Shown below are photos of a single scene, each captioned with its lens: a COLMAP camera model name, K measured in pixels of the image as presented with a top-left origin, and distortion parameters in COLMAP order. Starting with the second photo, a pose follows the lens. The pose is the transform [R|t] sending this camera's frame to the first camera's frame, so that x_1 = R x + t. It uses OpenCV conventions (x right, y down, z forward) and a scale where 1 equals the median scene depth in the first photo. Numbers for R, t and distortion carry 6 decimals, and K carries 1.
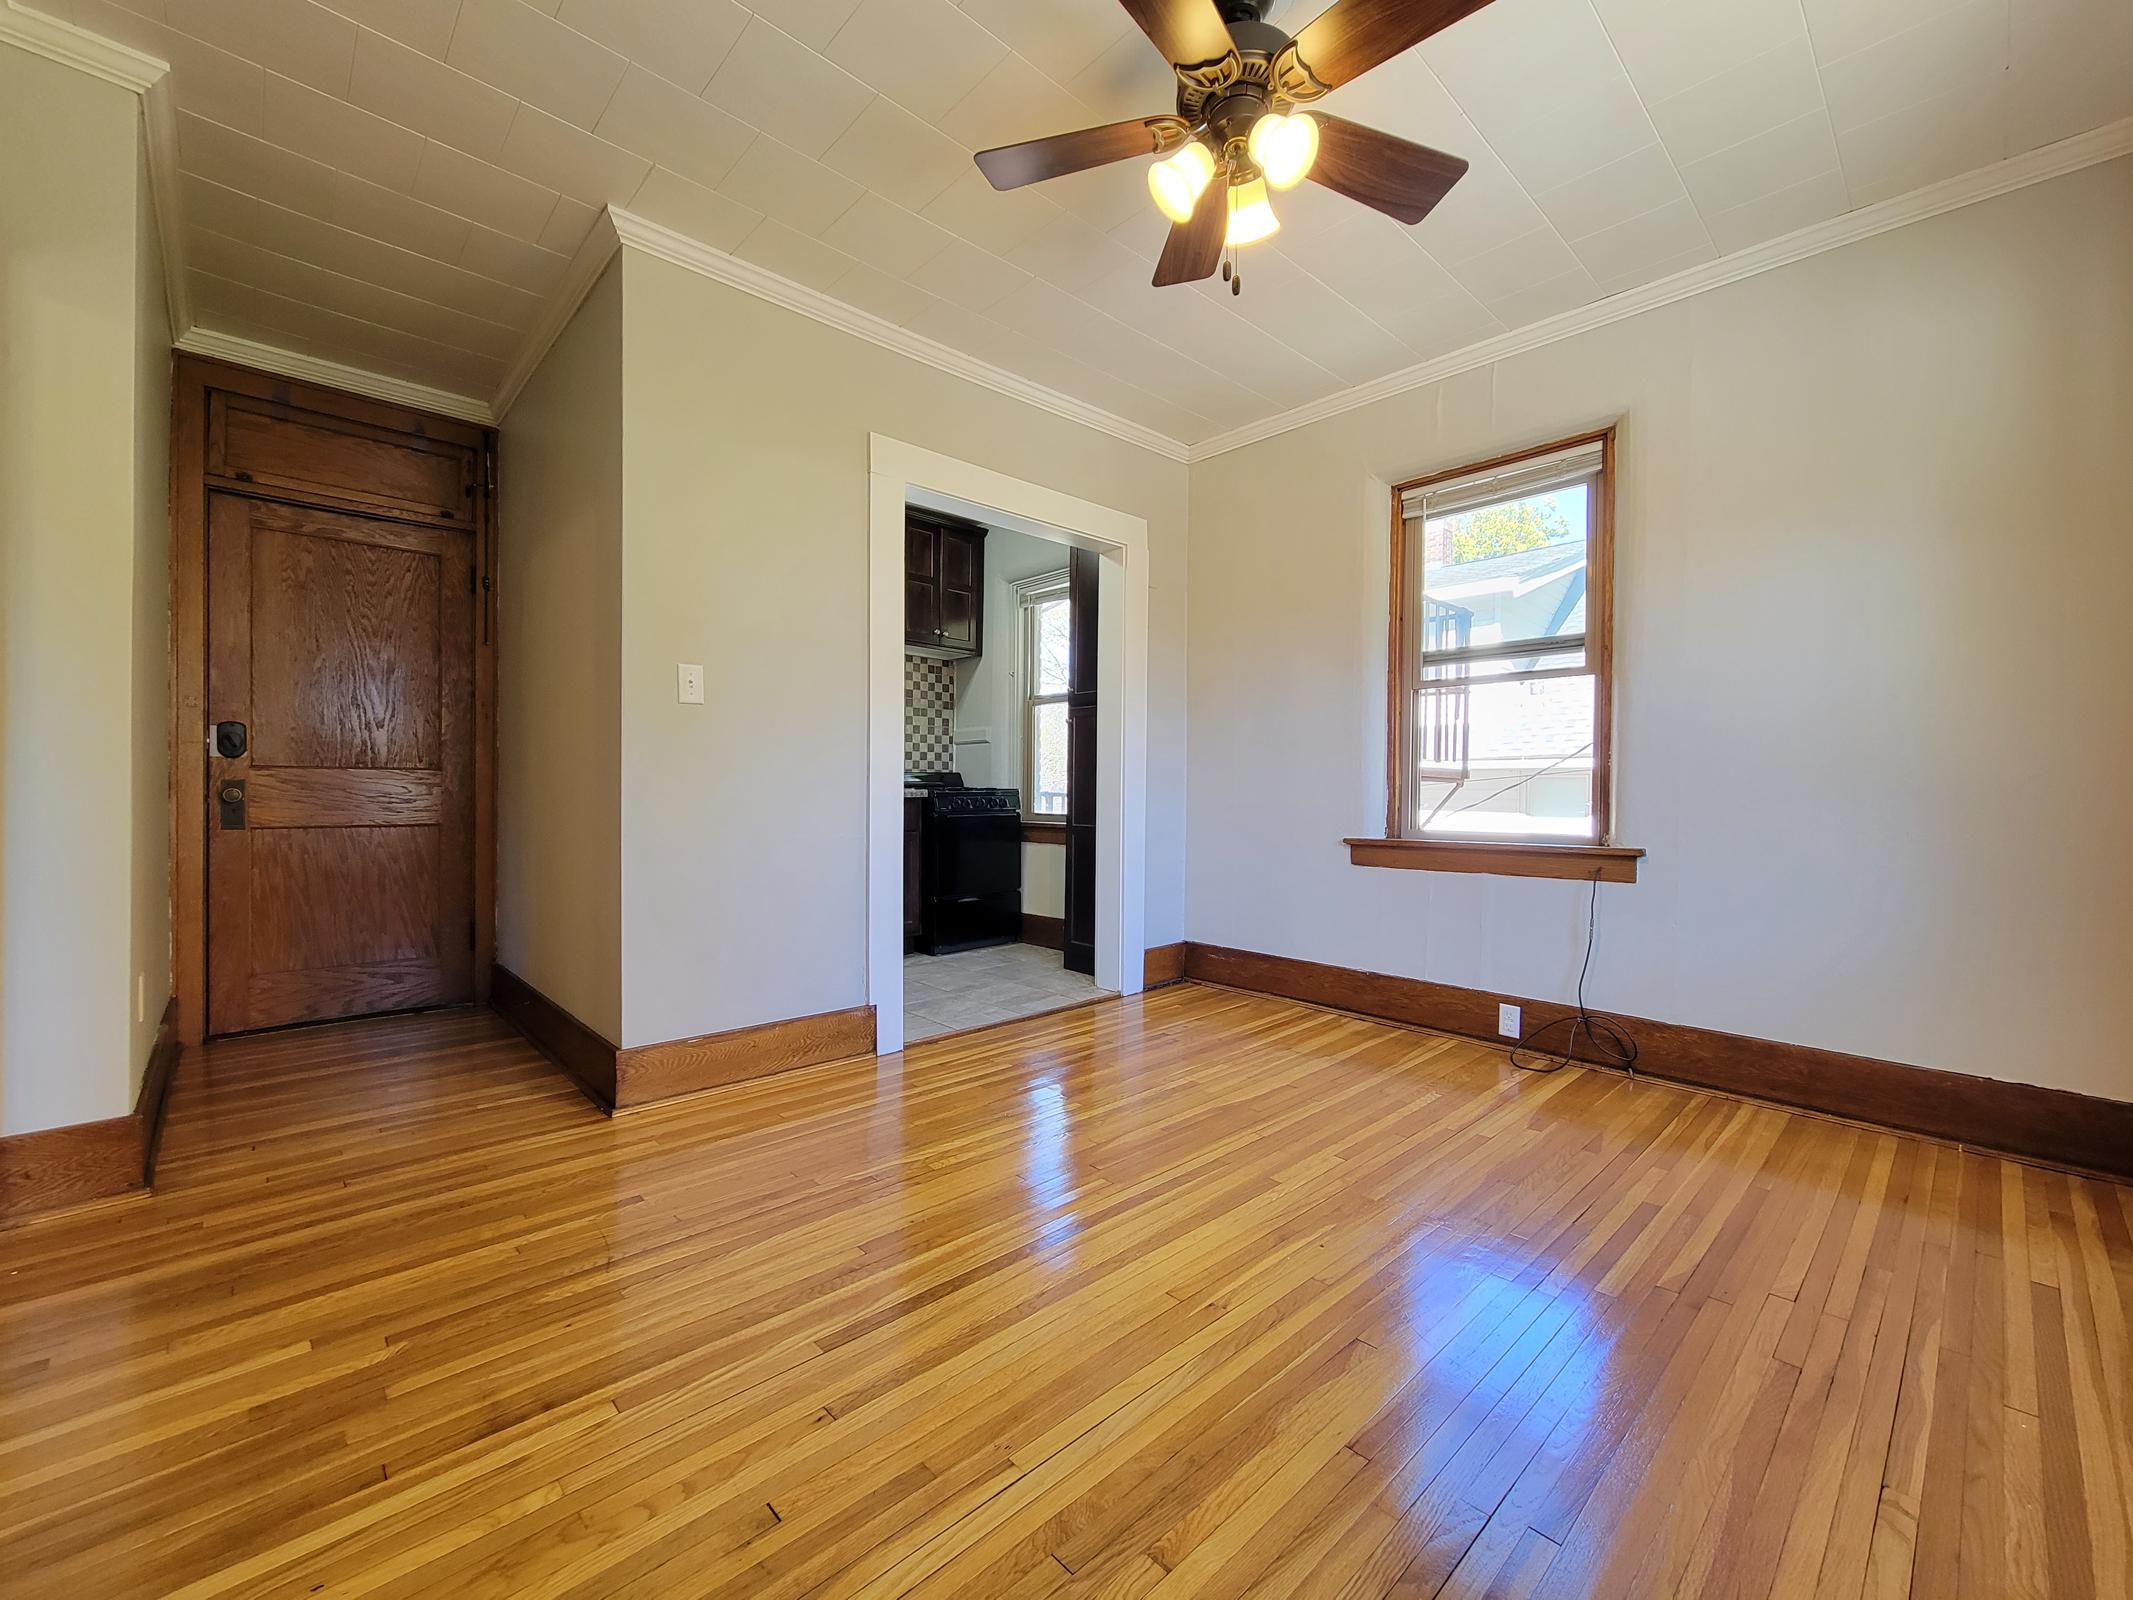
lens RADIAL K [[869.5, 0, 1053.4], [0, 869.5, 794.6], [0, 0, 1]] dist [-0.003603, -0.000606]
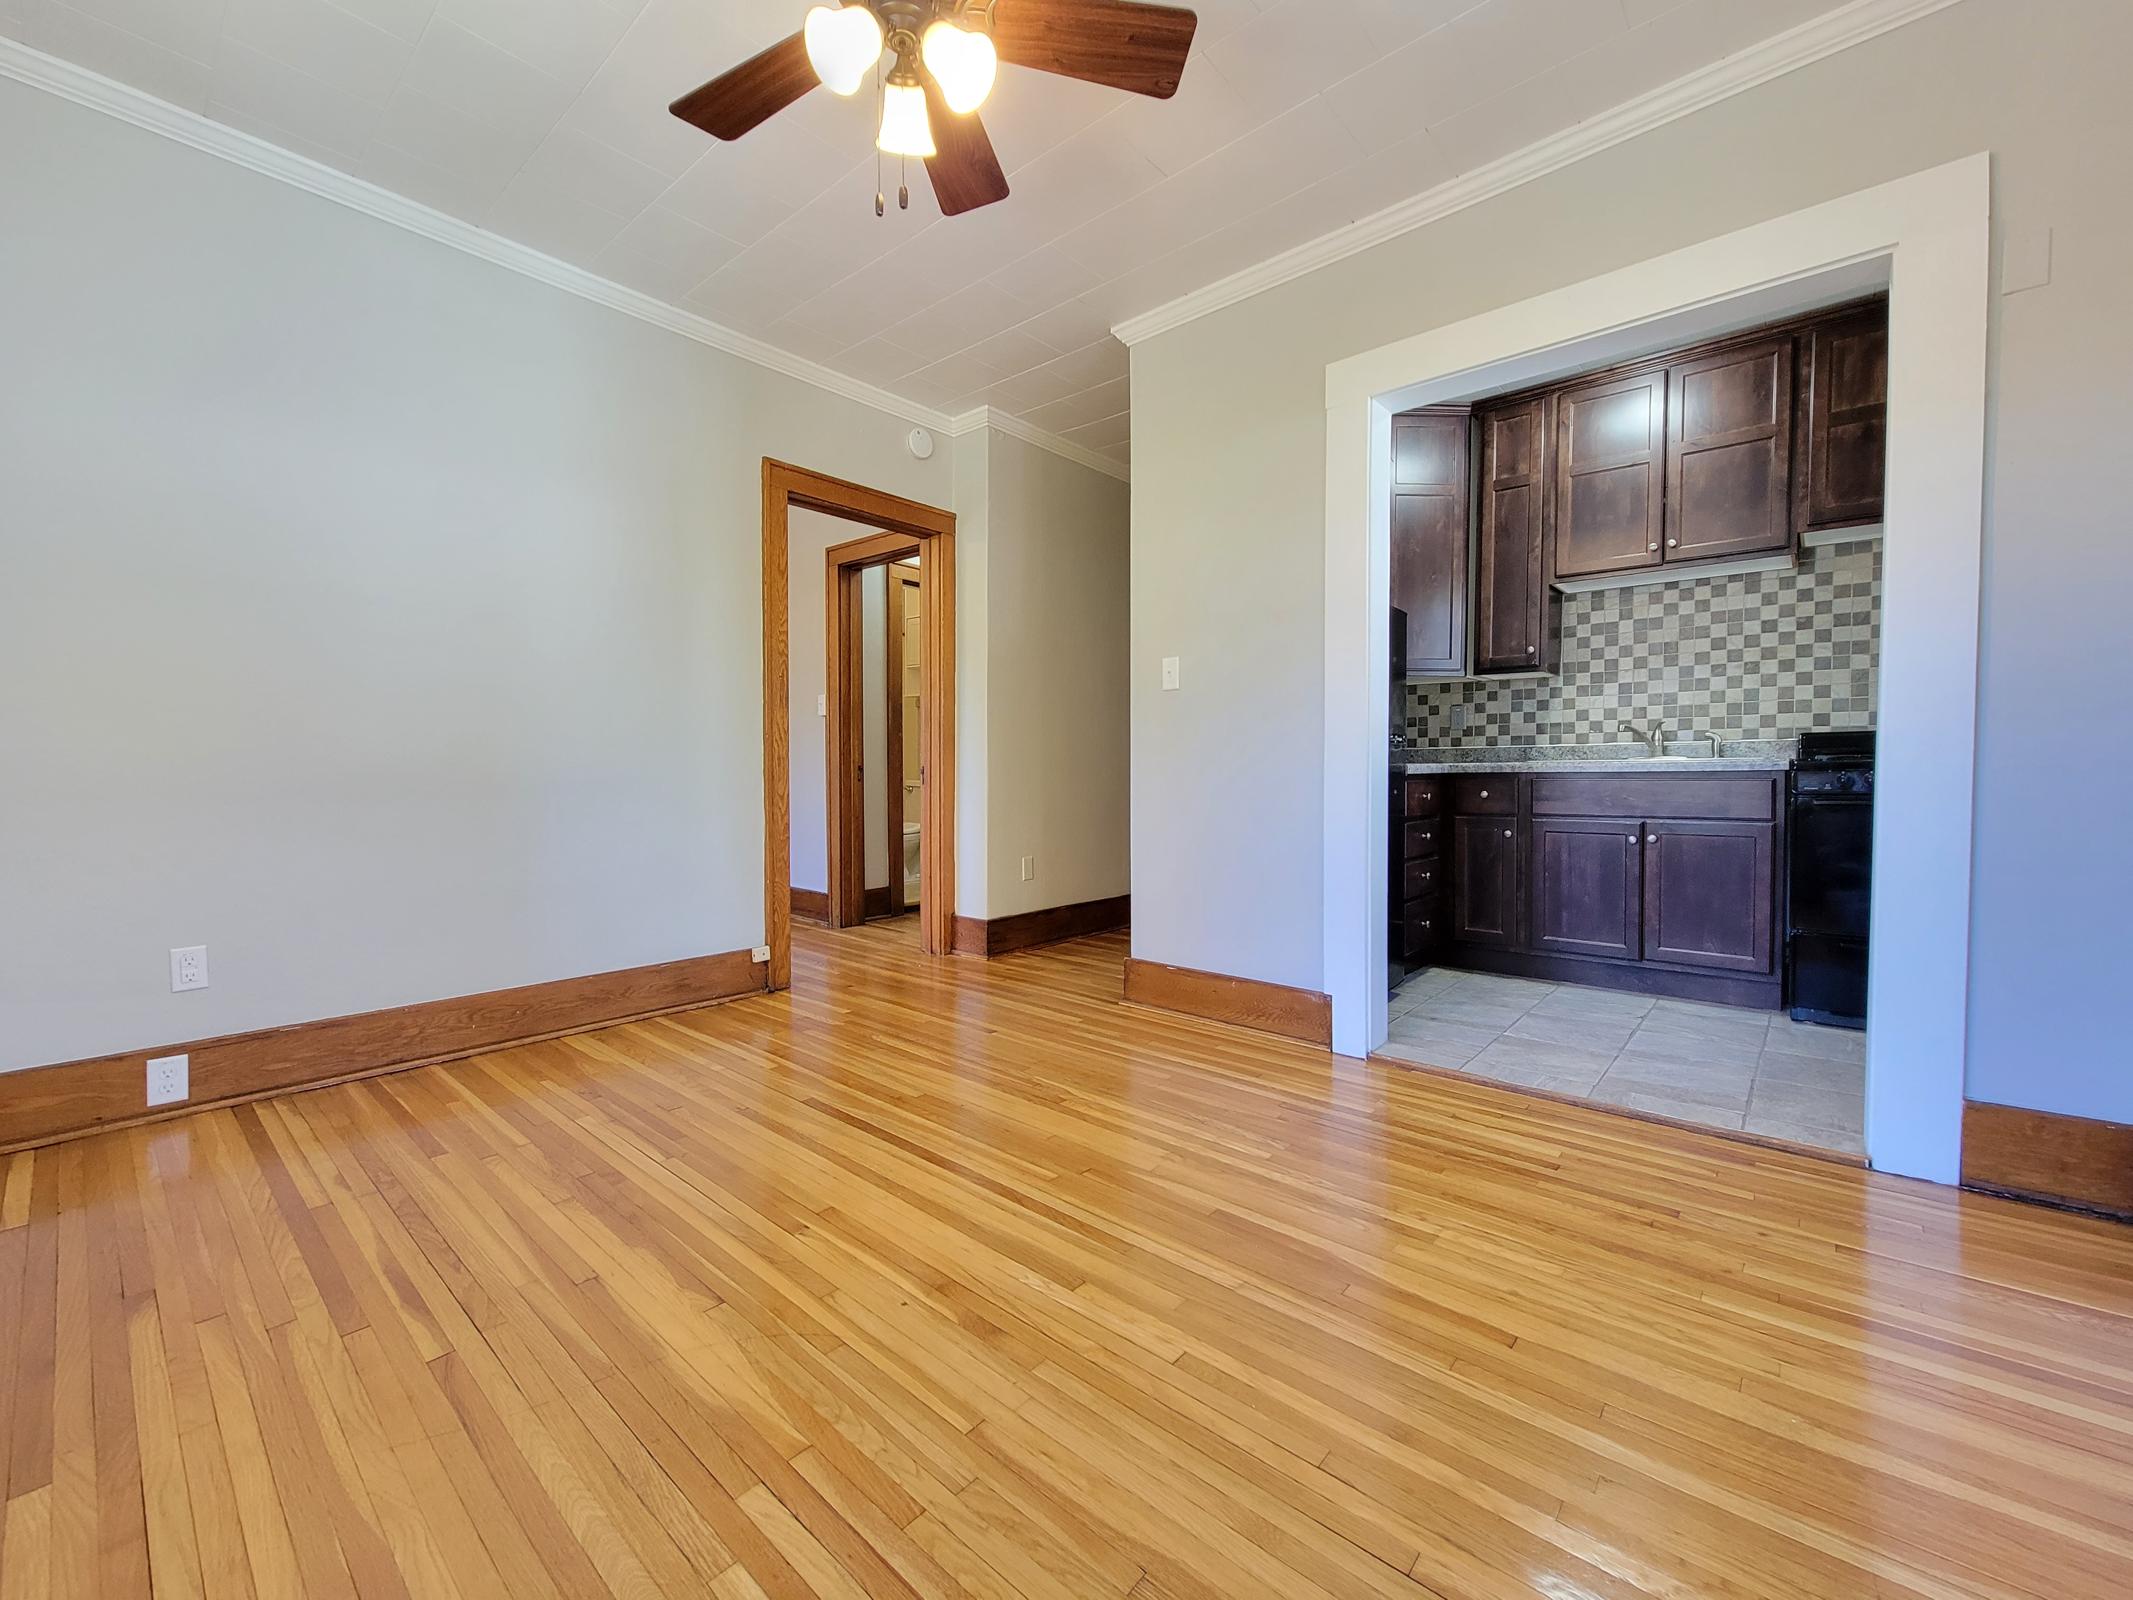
lens RADIAL K [[869.5, 0, 1068.3], [0, 869.5, 798.8], [0, 0, 1]] dist [-0.003603, -0.000606]
pose [[0.107278, 0.033007, -0.993681, 0.723710], [-0.002714, 0.999455, 0.032906, 0.006530], [0.994225, -0.000833, 0.107310, 0.681537]]
